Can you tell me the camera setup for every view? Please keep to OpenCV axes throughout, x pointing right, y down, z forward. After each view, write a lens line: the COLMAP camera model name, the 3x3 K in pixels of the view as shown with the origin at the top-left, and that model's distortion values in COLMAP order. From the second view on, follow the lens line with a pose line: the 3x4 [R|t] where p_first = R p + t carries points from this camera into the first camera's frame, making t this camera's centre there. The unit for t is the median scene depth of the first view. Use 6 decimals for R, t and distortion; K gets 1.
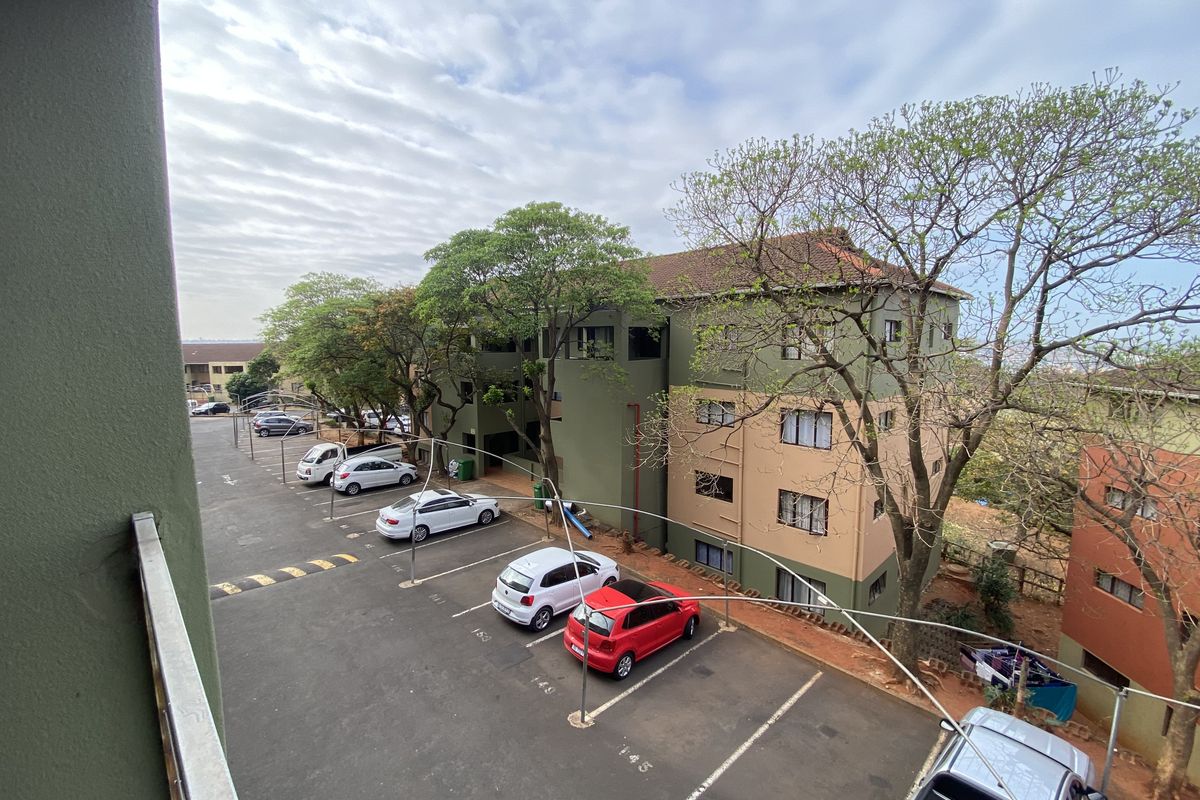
lens RADIAL K [[511.2, 0, 601.8], [0, 511.2, 398.5], [0, 0, 1]] dist [0.014456, -0.019166]
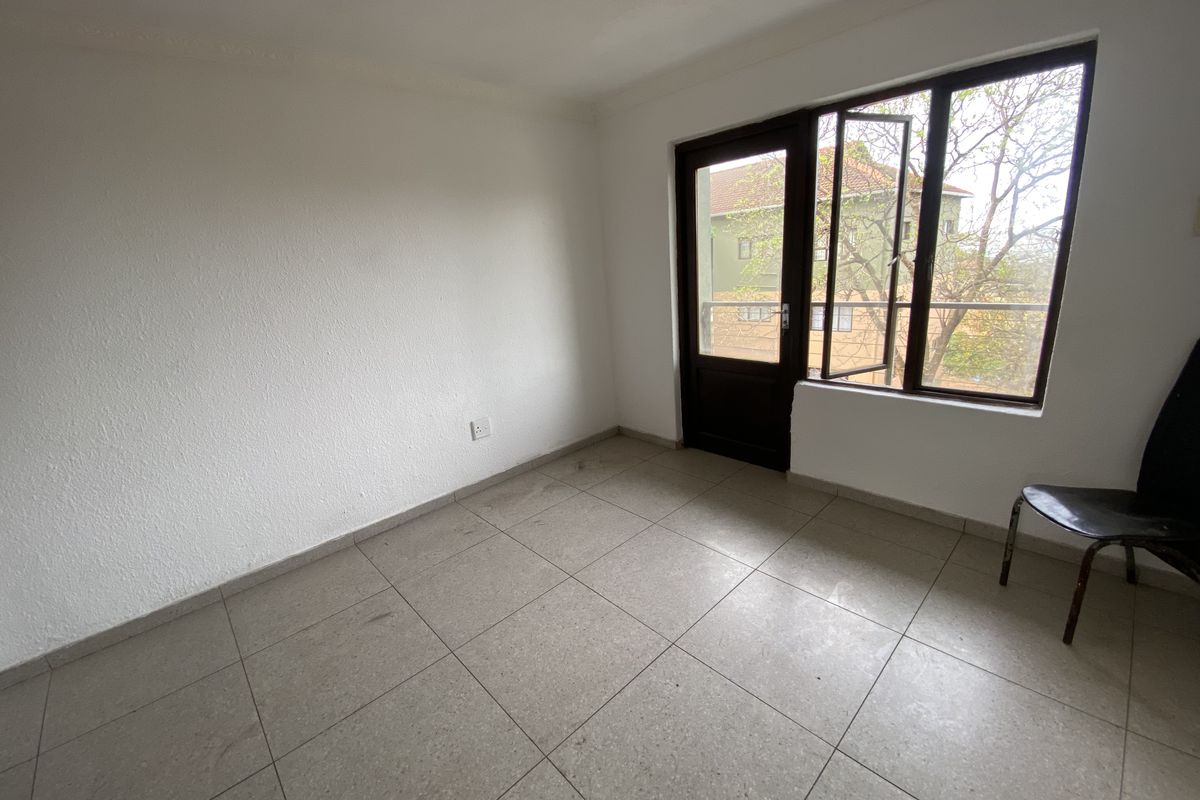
lens RADIAL K [[485.4, 0, 623.0], [0, 485.4, 401.2], [0, 0, 1]] dist [-0.000862, -0.000102]
pose [[0.997348, -0.072777, -0.000648, -0.215256], [0.071799, 0.982412, 0.172372, 0.035661], [-0.011908, -0.171962, 0.985032, -0.341426]]
